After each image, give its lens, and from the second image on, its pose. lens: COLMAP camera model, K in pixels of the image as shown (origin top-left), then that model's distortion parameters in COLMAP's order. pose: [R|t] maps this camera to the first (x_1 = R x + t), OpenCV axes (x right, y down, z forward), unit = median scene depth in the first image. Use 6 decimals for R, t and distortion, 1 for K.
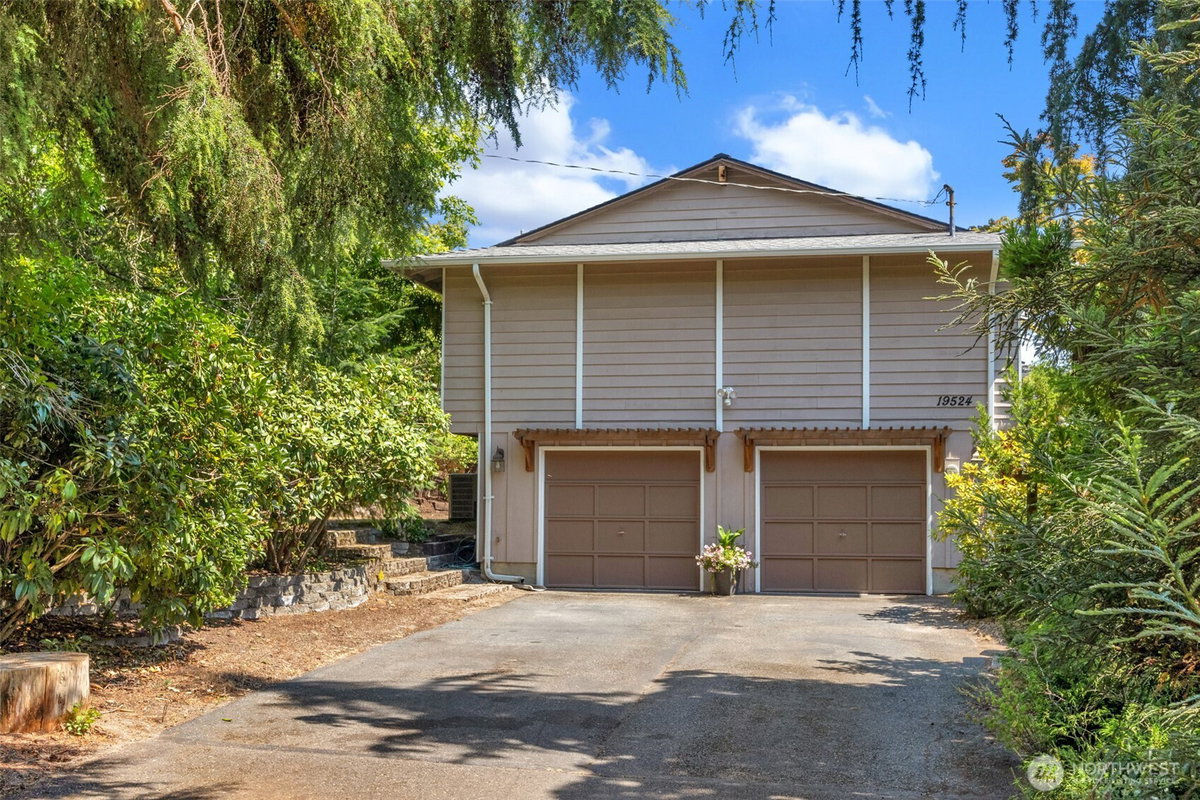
lens RADIAL K [[1240.3, 0, 602.4], [0, 1240.3, 401.6], [0, 0, 1]] dist [-0.027428, 0.000000]
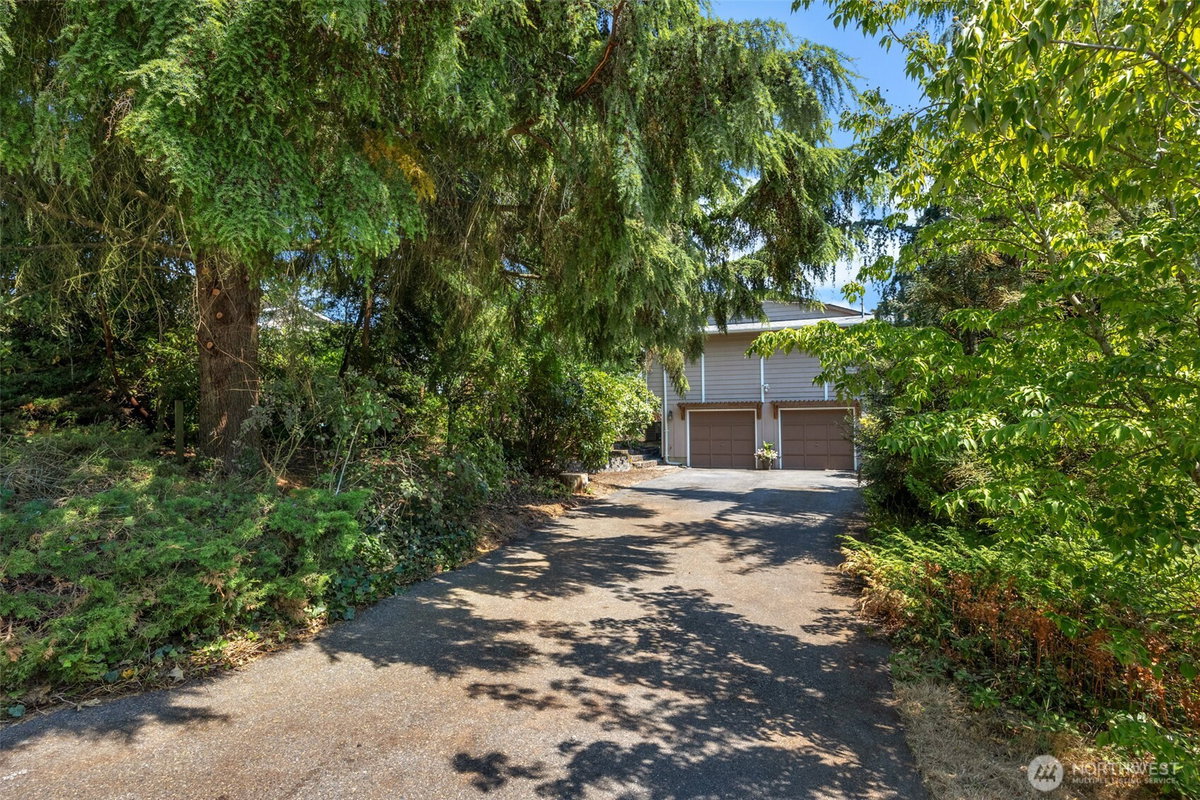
lens RADIAL K [[618.8, 0, 594.0], [0, 618.8, 395.2], [0, 0, 1]] dist [0.003247, 0.000077]
pose [[0.987540, -0.018373, -0.156291, -0.041986], [0.020523, 0.999716, 0.012149, -0.011524], [0.156023, -0.015205, 0.987636, -0.244187]]
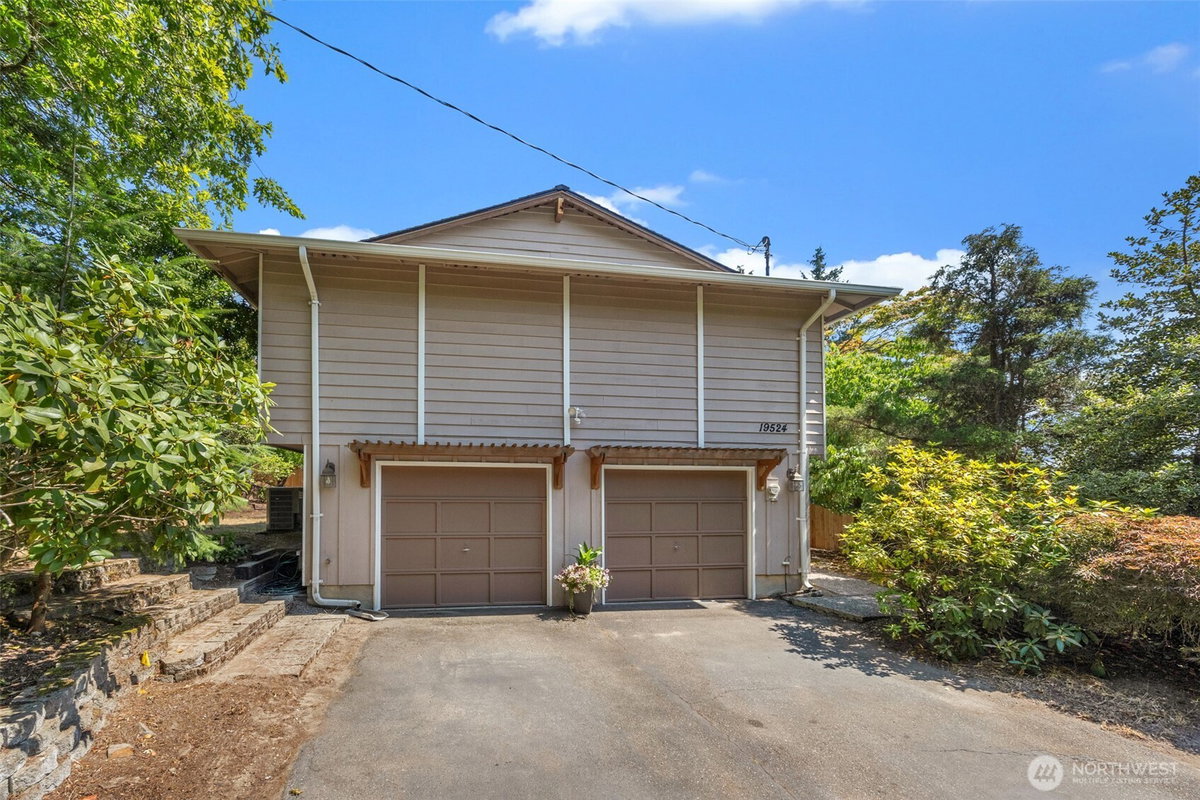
lens RADIAL K [[477.5, 0, 532.2], [0, 477.5, 477.8], [0, 0, 1]] dist [-0.002182, 0.000221]
pose [[0.927095, 0.006496, 0.374770, -0.079773], [-0.030805, 0.997788, 0.058910, 0.024980], [-0.373558, -0.066160, 0.925245, 0.641403]]
